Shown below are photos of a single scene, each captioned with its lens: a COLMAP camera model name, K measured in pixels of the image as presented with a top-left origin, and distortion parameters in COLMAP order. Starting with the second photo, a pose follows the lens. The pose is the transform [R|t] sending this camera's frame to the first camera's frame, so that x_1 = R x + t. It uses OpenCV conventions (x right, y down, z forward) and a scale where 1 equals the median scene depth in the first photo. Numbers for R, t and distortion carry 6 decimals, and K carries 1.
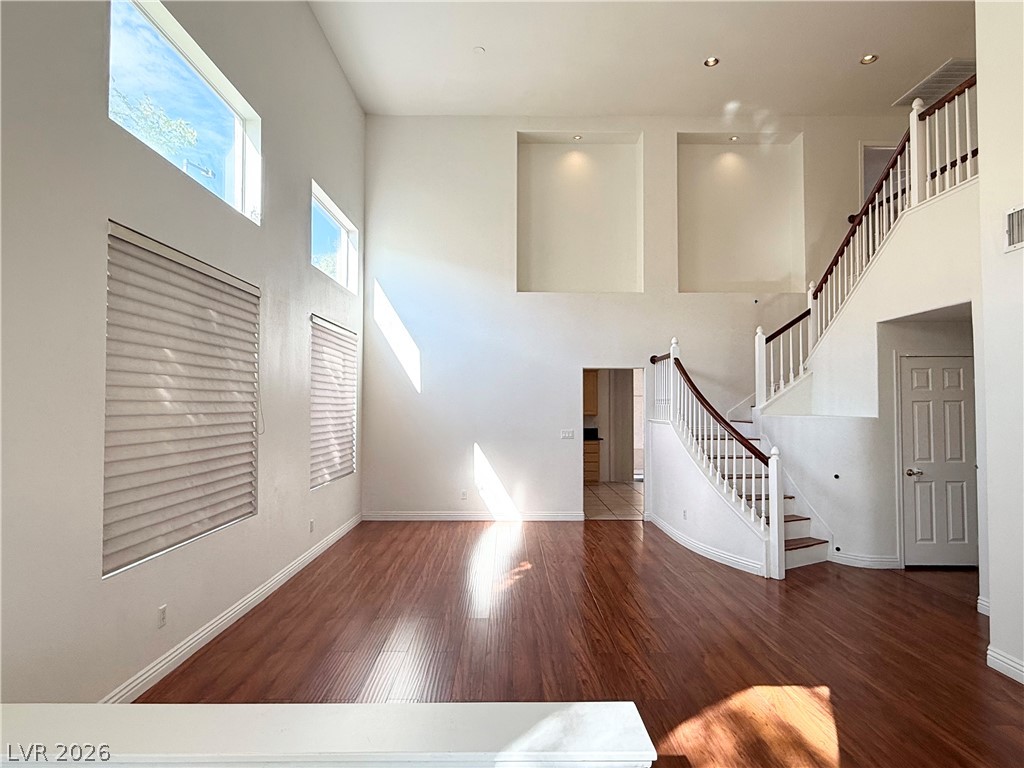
lens RADIAL K [[612.6, 0, 511.5], [0, 612.6, 386.6], [0, 0, 1]] dist [-0.003013, 0.001293]
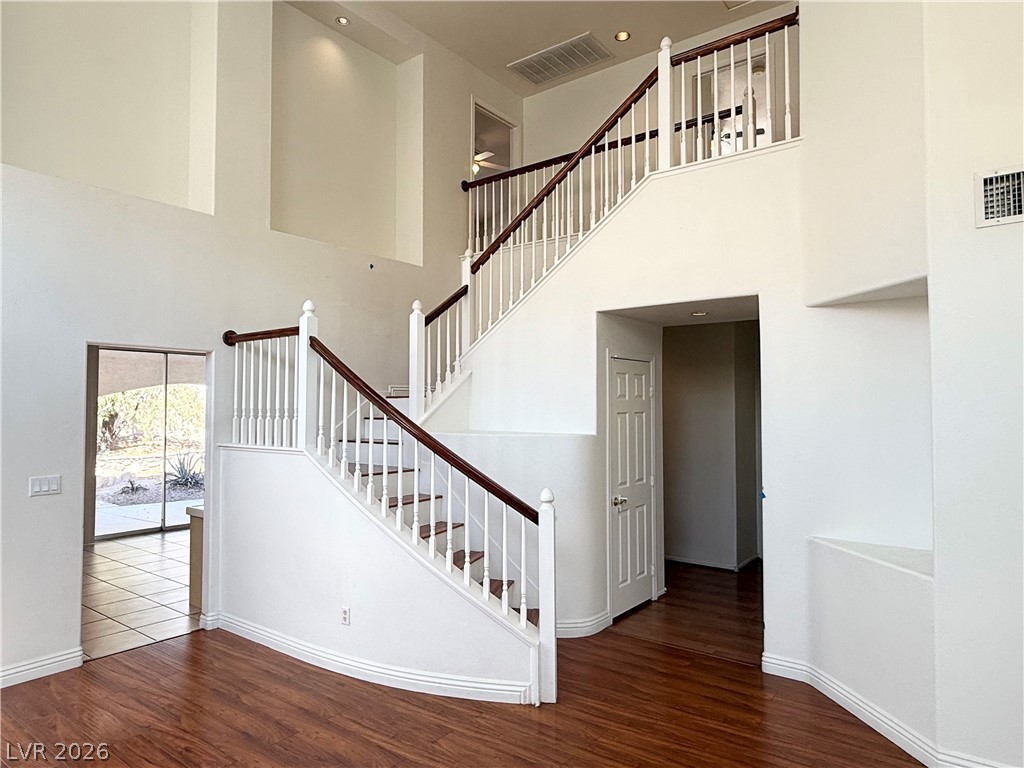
lens RADIAL K [[646.3, 0, 514.0], [0, 646.3, 383.8], [0, 0, 1]] dist [-0.004935, 0.000264]
pose [[0.603364, 0.026943, 0.797011, -0.107232], [-0.023862, 0.999592, -0.015727, 0.001861], [-0.797109, -0.009530, 0.603761, 0.566116]]
